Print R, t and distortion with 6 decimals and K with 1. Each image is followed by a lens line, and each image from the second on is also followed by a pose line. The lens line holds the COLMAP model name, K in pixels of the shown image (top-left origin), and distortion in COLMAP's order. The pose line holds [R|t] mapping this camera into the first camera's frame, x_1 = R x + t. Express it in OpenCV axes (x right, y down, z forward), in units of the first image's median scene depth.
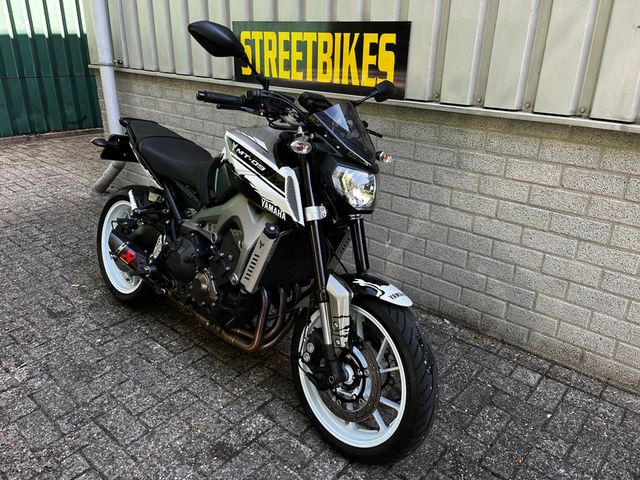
lens RADIAL K [[488.6, 0, 324.8], [0, 488.6, 240.8], [0, 0, 1]] dist [0.054138, -0.077388]
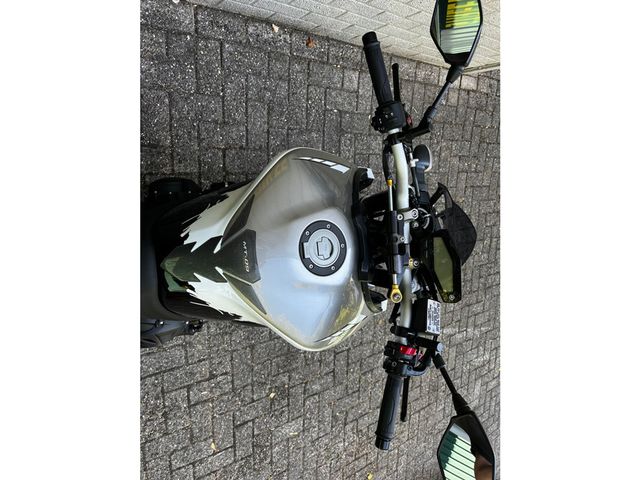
lens RADIAL K [[369.1, 0, 321.1], [0, 369.1, 239.0], [0, 0, 1]] dist [0.019772, -0.008992]
pose [[0.636470, -0.716146, 0.286429, -0.196862], [-0.338141, 0.074692, 0.938127, -0.572421], [-0.693229, -0.693943, -0.194619, 1.036108]]
